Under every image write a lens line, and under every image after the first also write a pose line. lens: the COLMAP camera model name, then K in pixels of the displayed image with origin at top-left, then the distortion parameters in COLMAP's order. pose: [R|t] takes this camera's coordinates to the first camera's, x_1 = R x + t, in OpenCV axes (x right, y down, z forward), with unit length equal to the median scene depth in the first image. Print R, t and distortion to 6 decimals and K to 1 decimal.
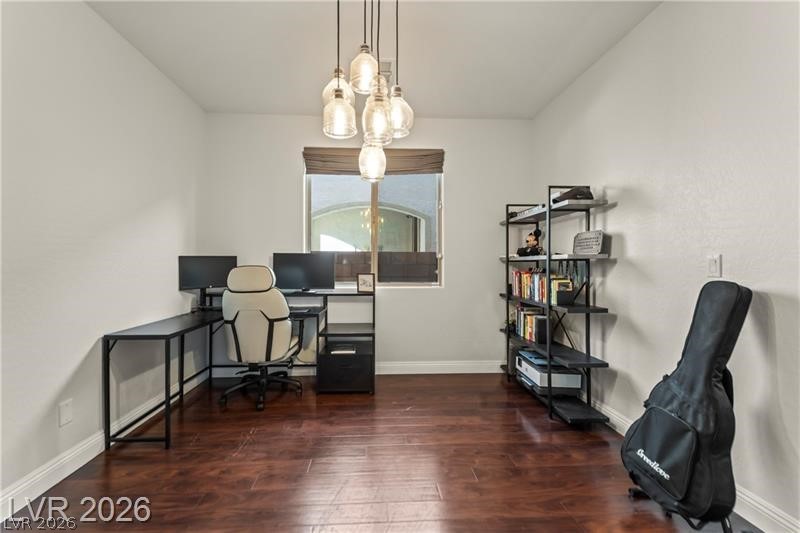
lens RADIAL K [[317.8, 0, 397.8], [0, 317.8, 266.9], [0, 0, 1]] dist [0.000672, 0.000003]
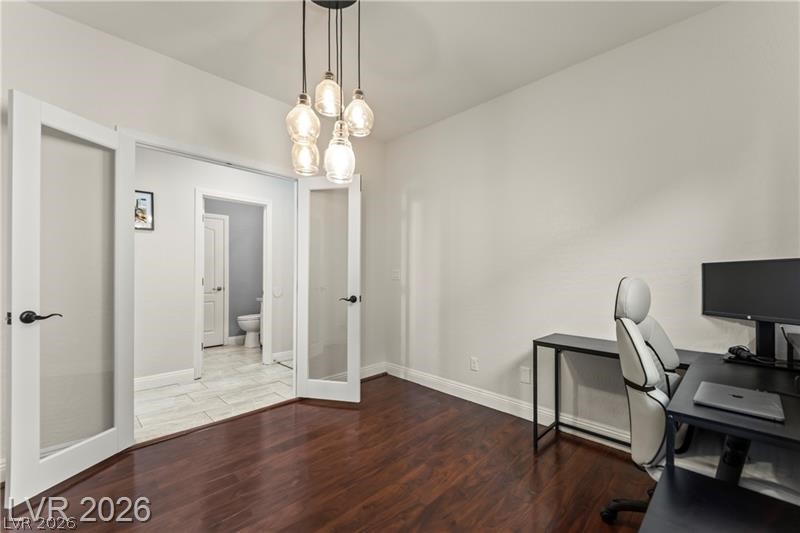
lens RADIAL K [[317.8, 0, 401.5], [0, 317.8, 270.5], [0, 0, 1]] dist [0.000672, 0.000003]
pose [[-0.769098, -0.004251, -0.639117, 0.290911], [0.004515, 0.999917, -0.012084, -0.017970], [0.639115, -0.012179, -0.769015, 1.436726]]
